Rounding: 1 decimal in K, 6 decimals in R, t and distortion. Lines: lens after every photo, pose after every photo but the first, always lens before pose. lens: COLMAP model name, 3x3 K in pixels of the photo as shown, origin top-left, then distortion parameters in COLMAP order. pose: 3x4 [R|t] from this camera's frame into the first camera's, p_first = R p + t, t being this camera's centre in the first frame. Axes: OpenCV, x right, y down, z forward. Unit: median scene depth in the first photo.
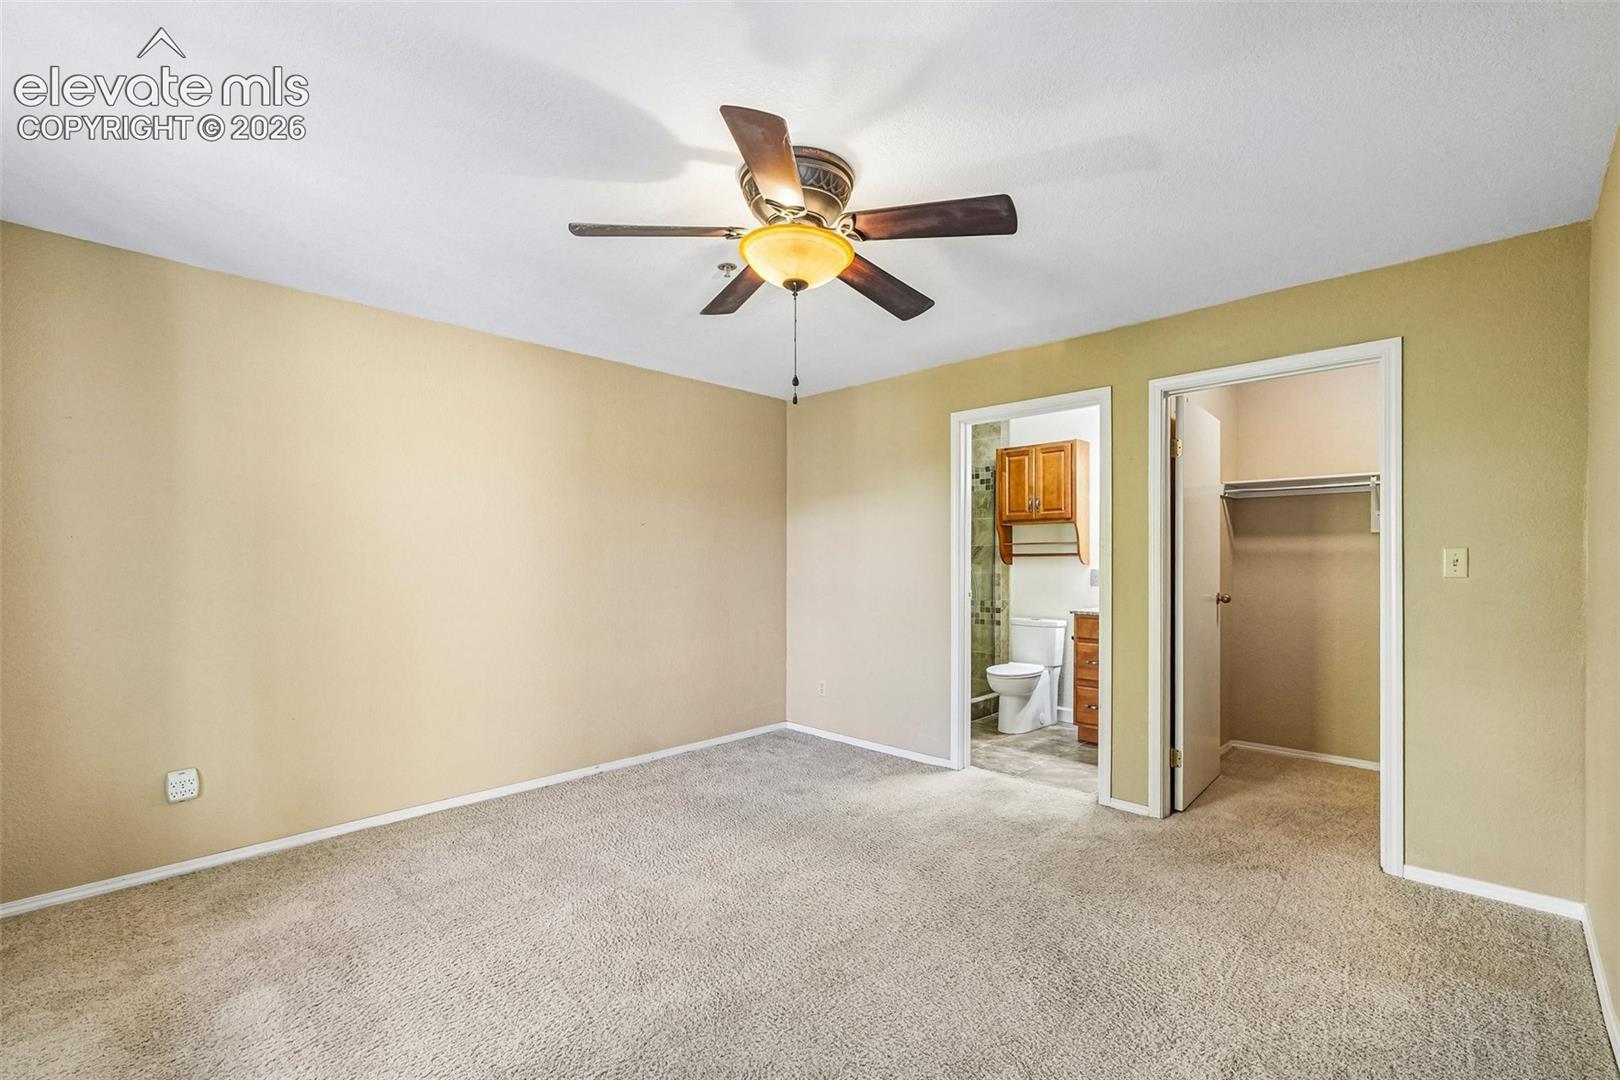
lens RADIAL K [[688.3, 0, 812.3], [0, 688.3, 541.7], [0, 0, 1]] dist [-0.004965, 0.003499]
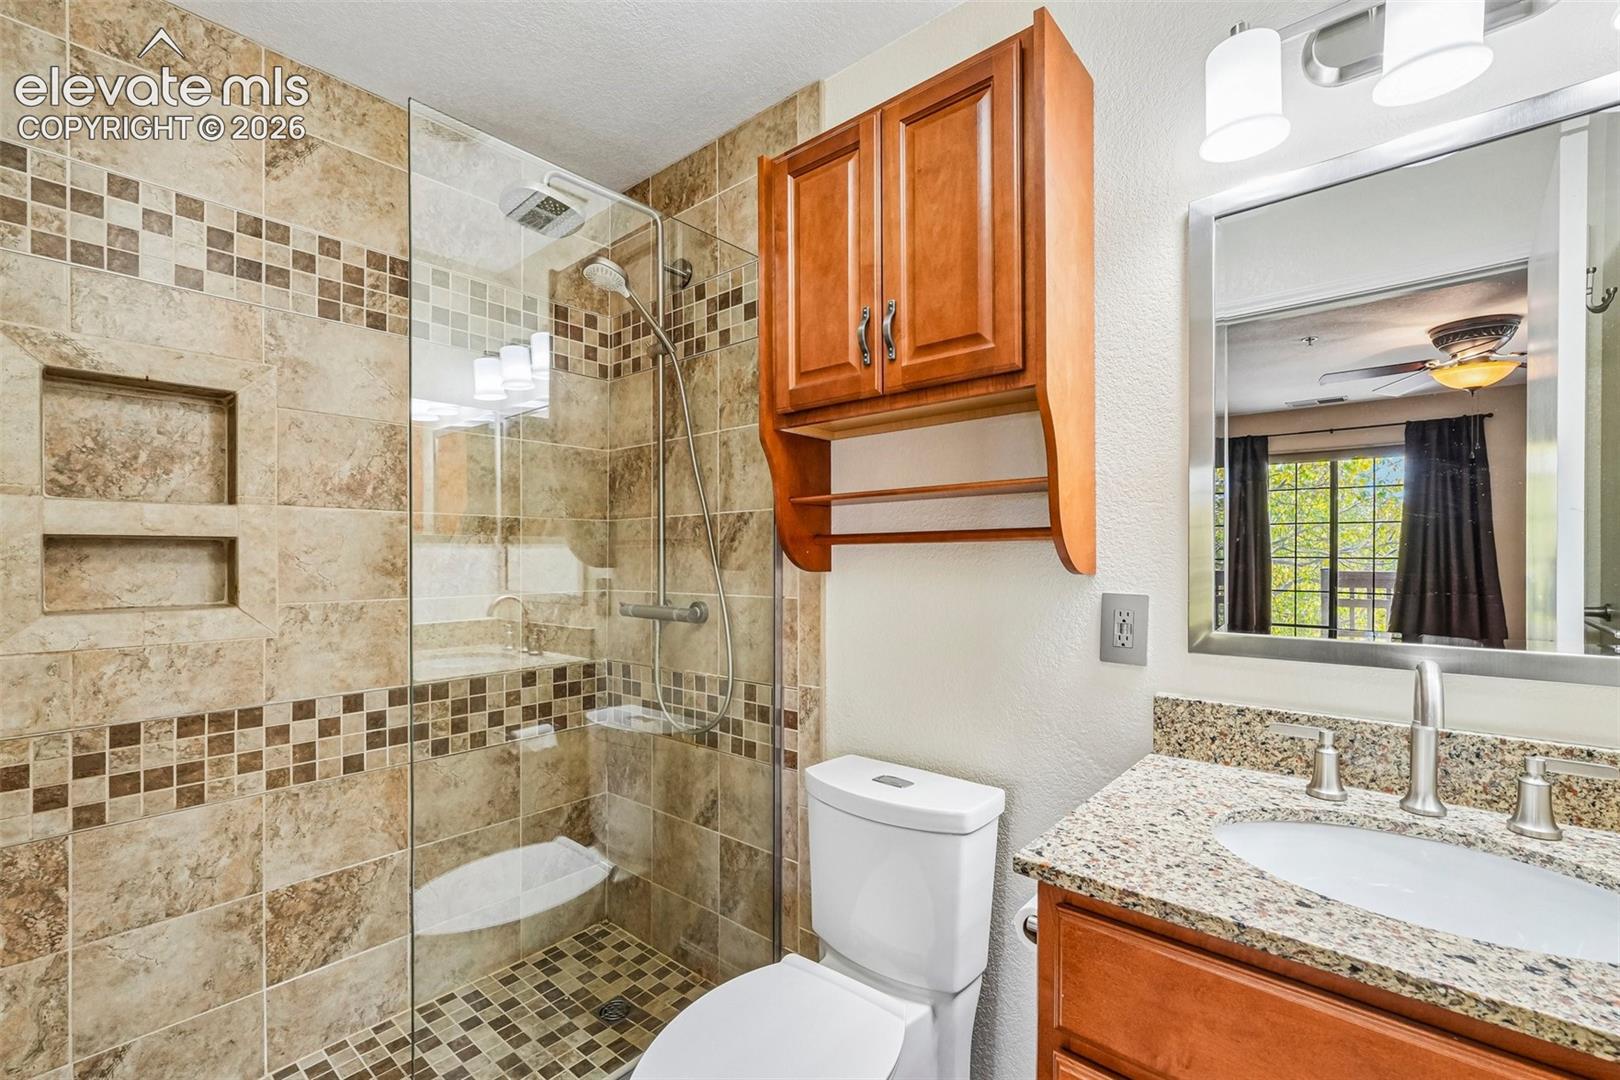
lens RADIAL K [[688.3, 0, 812.4], [0, 688.3, 538.5], [0, 0, 1]] dist [-0.004965, 0.003499]
pose [[0.998517, -0.000990, 0.054424, 0.277224], [0.000710, 0.999986, 0.005165, 0.018316], [-0.054428, -0.005119, 0.998505, 0.730346]]
